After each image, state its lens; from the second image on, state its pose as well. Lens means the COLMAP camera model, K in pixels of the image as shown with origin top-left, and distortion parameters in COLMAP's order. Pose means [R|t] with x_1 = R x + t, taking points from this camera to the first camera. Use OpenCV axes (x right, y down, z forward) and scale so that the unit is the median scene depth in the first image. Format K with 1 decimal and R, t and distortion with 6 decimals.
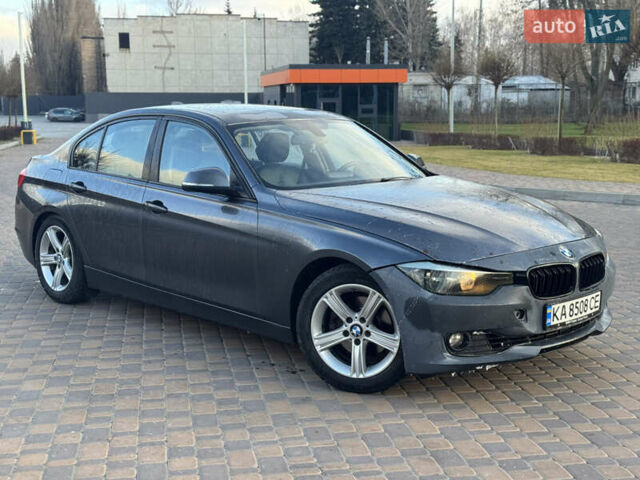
lens RADIAL K [[941.4, 0, 320.2], [0, 941.4, 240.4], [0, 0, 1]] dist [0.029010, 0.000000]
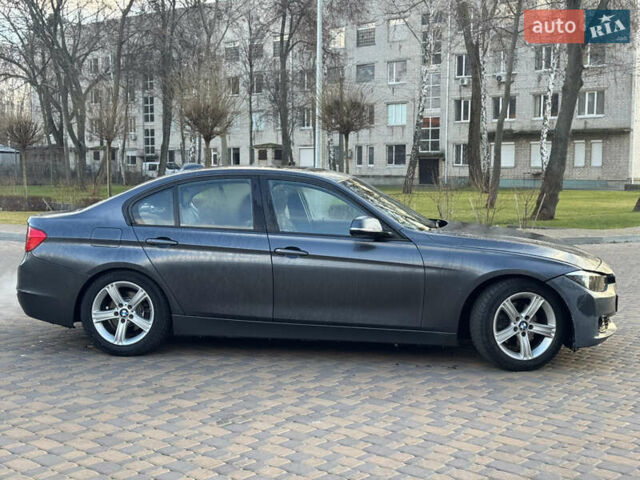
lens RADIAL K [[941.4, 0, 319.5], [0, 941.4, 240.2], [0, 0, 1]] dist [0.029010, 0.000000]
pose [[0.808195, -0.047794, 0.586972, -1.017503], [0.086112, 0.995579, -0.037501, -0.004417], [-0.582585, 0.080853, 0.808738, 0.034465]]
